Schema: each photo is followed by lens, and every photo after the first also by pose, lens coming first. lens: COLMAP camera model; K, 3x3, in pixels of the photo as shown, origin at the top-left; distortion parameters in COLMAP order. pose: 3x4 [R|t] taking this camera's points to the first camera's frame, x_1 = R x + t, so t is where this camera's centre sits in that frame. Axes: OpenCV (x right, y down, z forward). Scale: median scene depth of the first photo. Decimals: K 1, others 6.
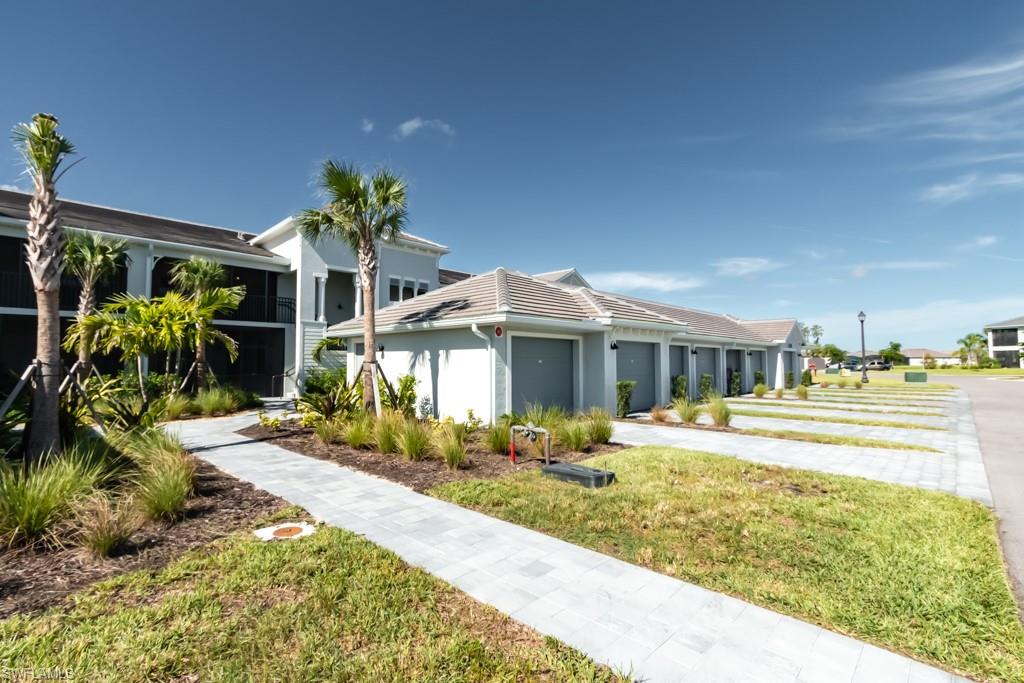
lens RADIAL K [[471.7, 0, 512.0], [0, 471.7, 341.5], [0, 0, 1]] dist [-0.023305, 0.000022]
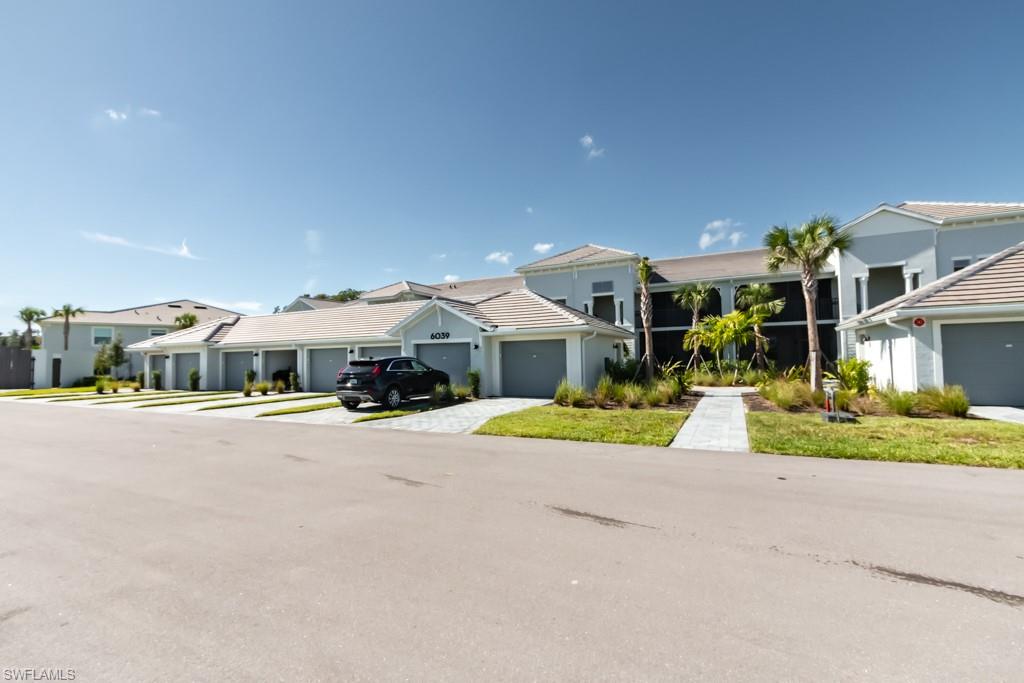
lens RADIAL K [[478.4, 0, 486.5], [0, 478.4, 341.8], [0, 0, 1]] dist [0.000370, 0.000202]
pose [[0.253835, -0.040653, -0.966393, 0.508746], [0.062845, 0.997698, -0.025463, -0.005812], [0.965204, -0.054270, 0.255806, -0.211173]]
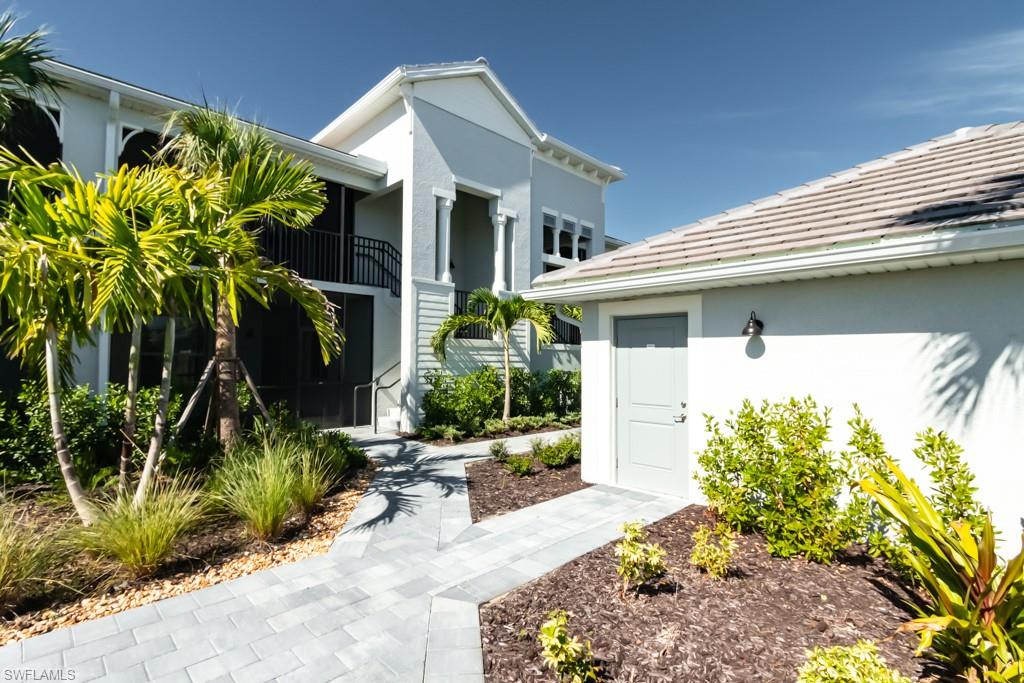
lens RADIAL K [[478.4, 0, 486.5], [0, 478.4, 341.8], [0, 0, 1]] dist [0.000370, 0.000202]
pose [[0.998227, 0.008731, -0.058873, -0.337599], [-0.008258, 0.999932, 0.008268, 0.019022], [0.058941, -0.007767, 0.998231, 0.483550]]
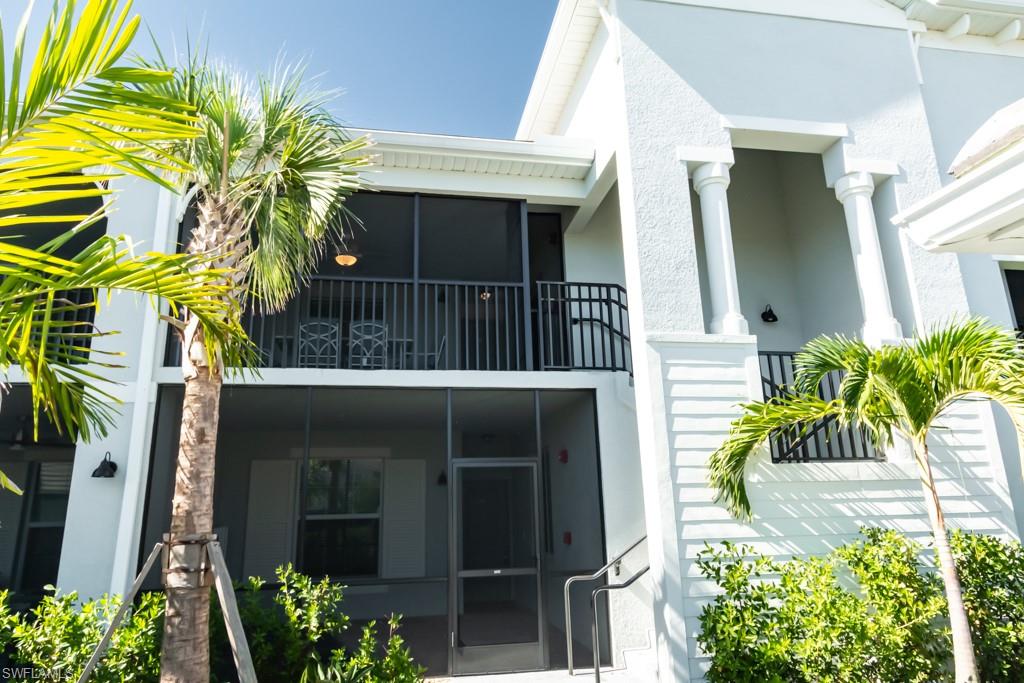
lens RADIAL K [[621.0, 0, 512.4], [0, 621.0, 349.3], [0, 0, 1]] dist [0.006383, -0.000604]
pose [[0.808119, -0.163005, -0.566015, -0.330266], [0.049089, 0.976240, -0.211059, 0.023615], [0.586970, 0.142775, 0.796920, 0.713131]]
